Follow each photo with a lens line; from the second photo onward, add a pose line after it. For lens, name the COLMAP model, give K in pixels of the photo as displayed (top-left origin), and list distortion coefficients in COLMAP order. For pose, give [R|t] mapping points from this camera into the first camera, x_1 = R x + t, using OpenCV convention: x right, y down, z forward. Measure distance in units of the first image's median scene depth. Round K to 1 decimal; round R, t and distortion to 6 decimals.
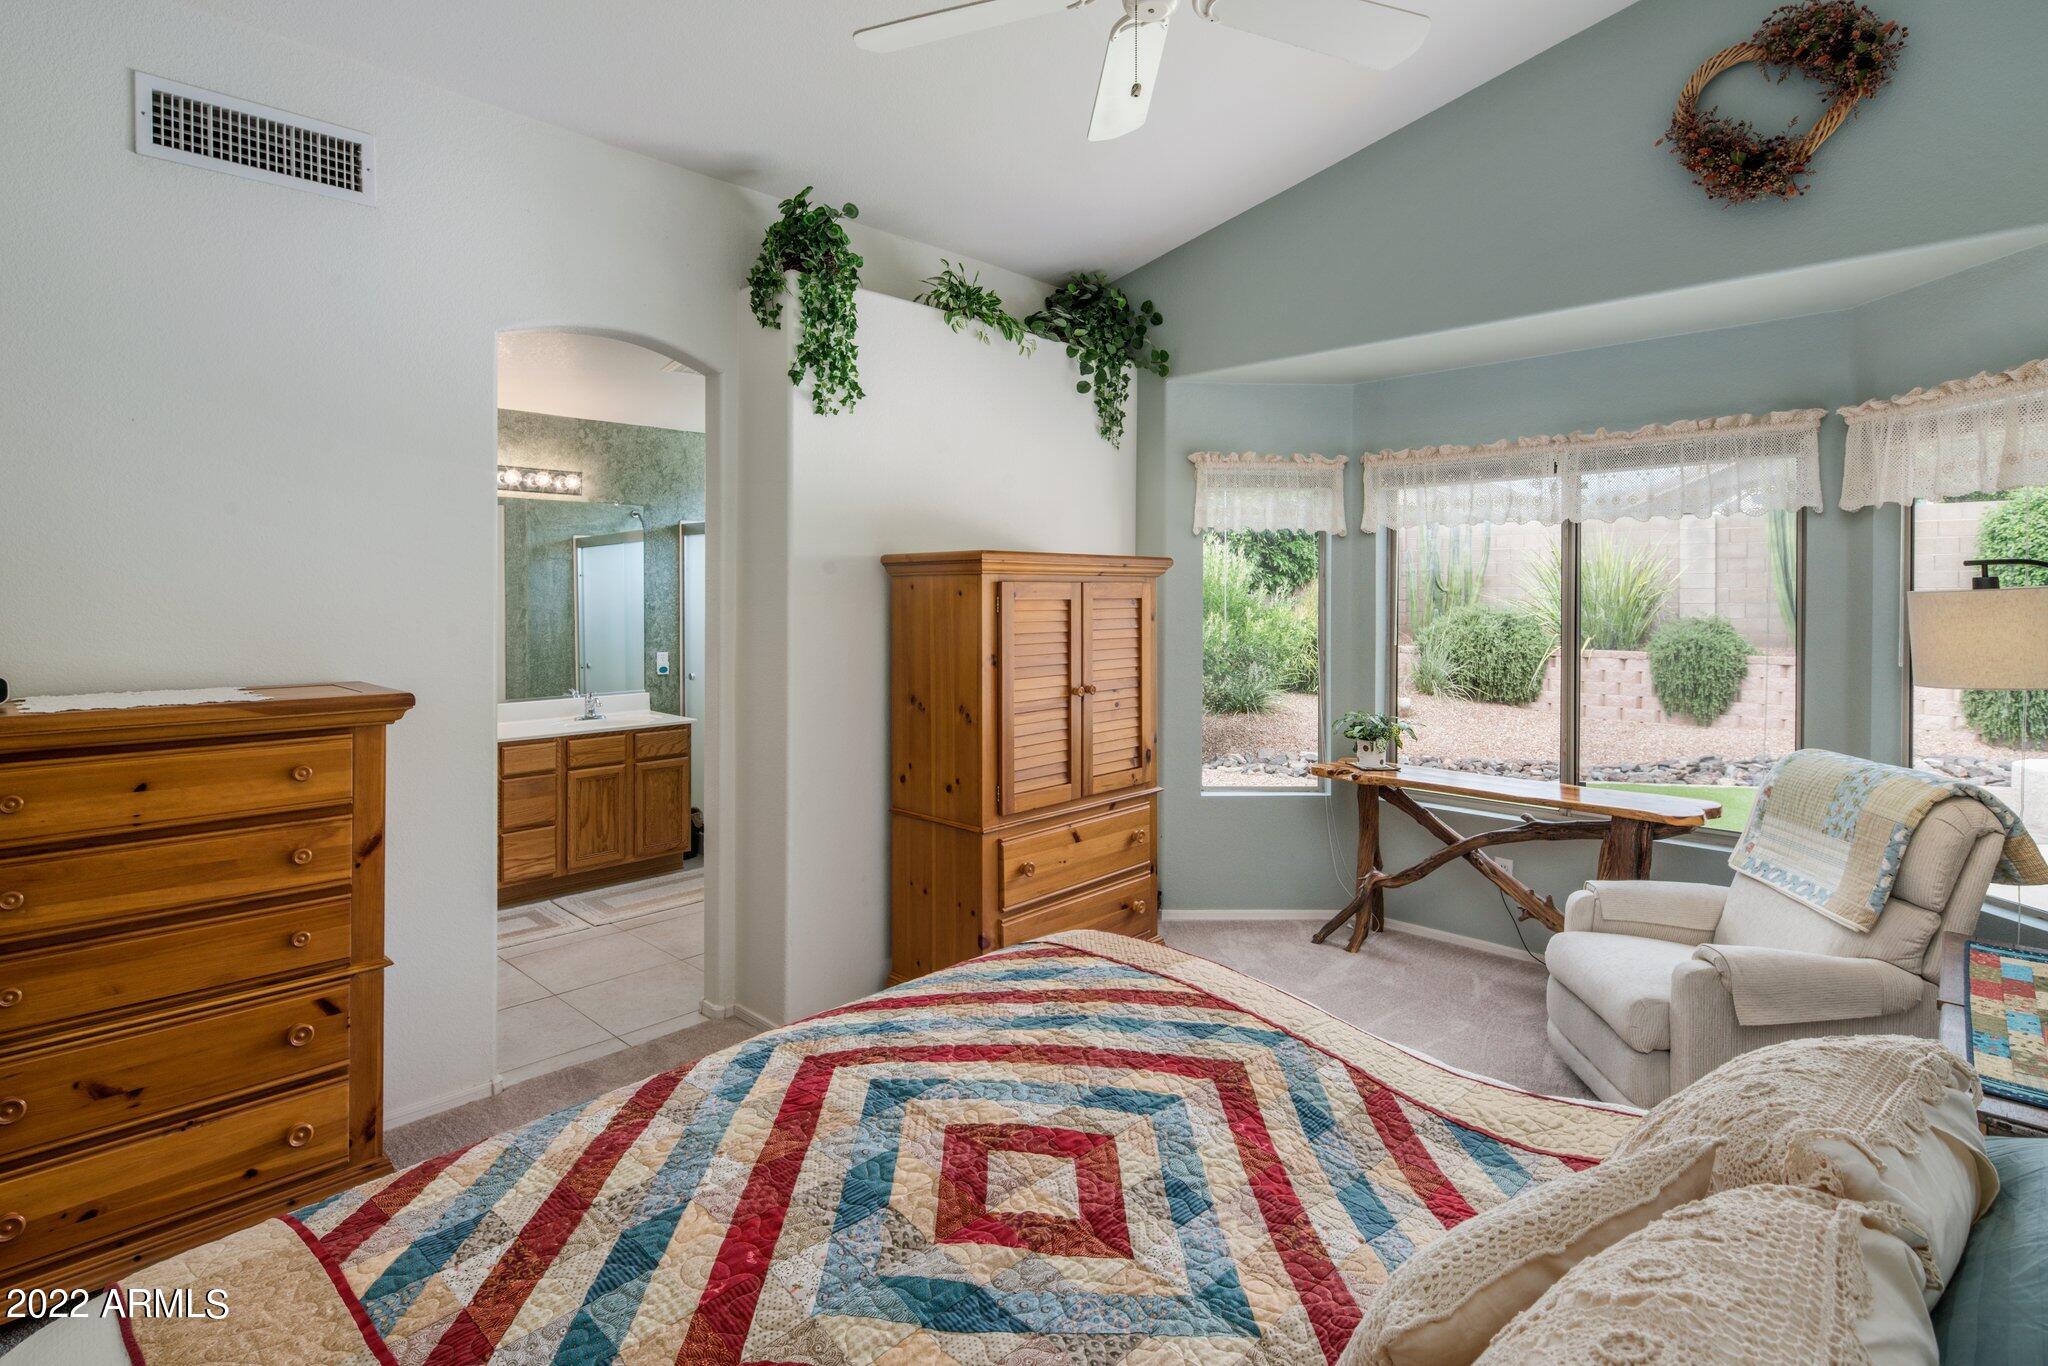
lens RADIAL K [[1021.7, 0, 1000.5], [0, 1021.7, 589.1], [0, 0, 1]] dist [0.001145, -0.001045]
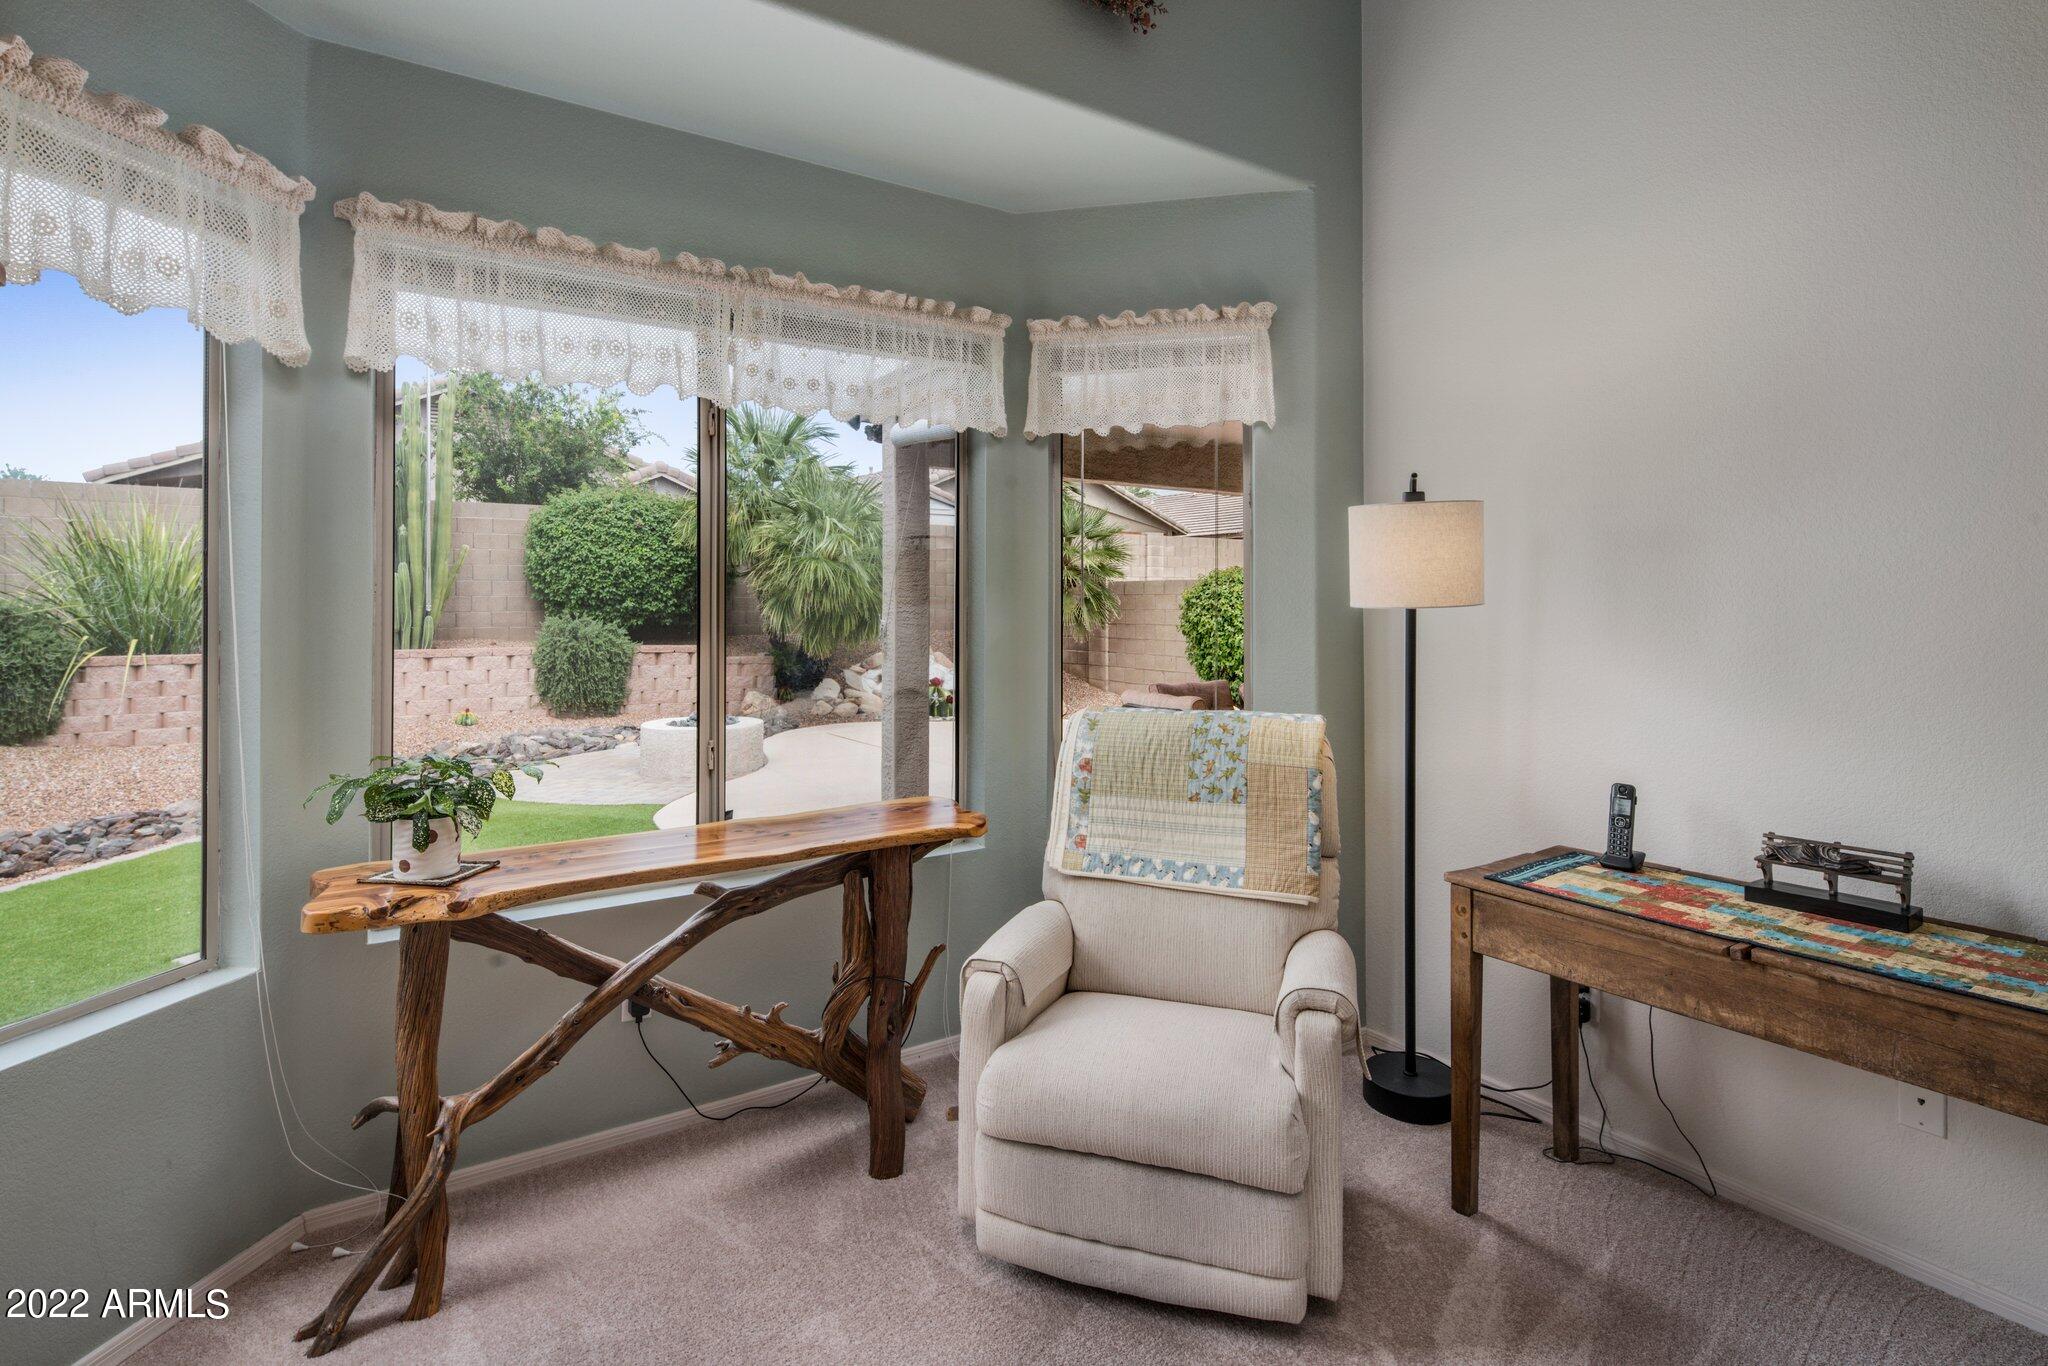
lens RADIAL K [[1001.4, 0, 1012.4], [0, 1001.4, 588.2], [0, 0, 1]] dist [0.000933, -0.000439]
pose [[0.210151, 0.012347, 0.977591, -0.028316], [-0.002699, 0.999924, -0.012049, 0.077948], [-0.977665, -0.000106, 0.210168, 1.005229]]
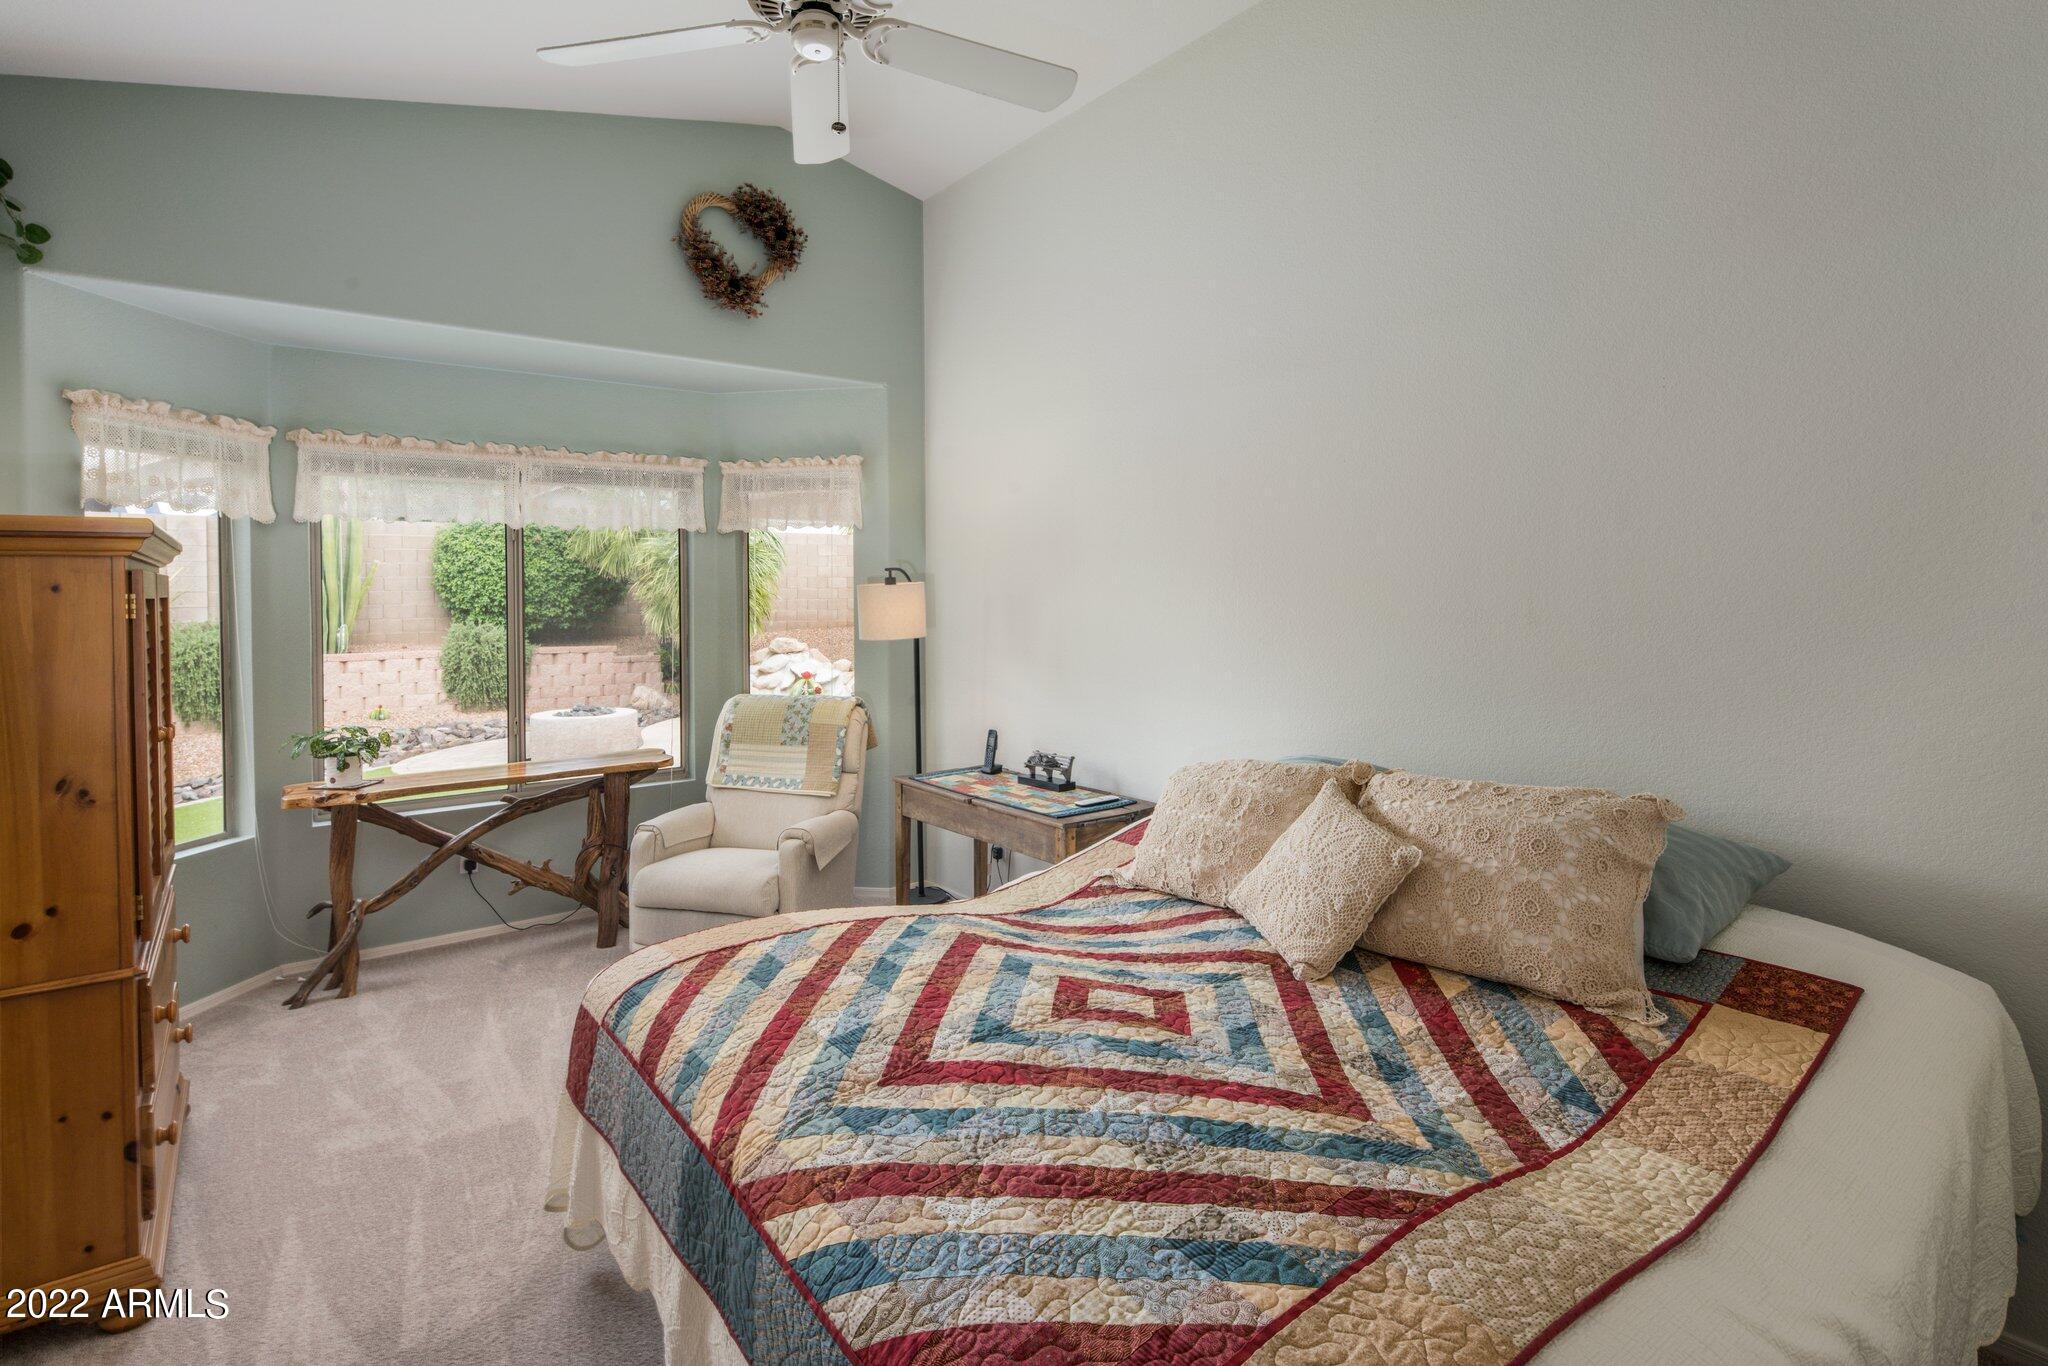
lens RADIAL K [[995.6, 0, 1021.6], [0, 995.6, 595.3], [0, 0, 1]] dist [0.001624, 0.000282]
pose [[0.141309, -0.006396, 0.989945, -0.634536], [0.006035, 0.999966, 0.005599, 0.009765], [-0.989947, 0.005183, 0.141343, 0.450632]]
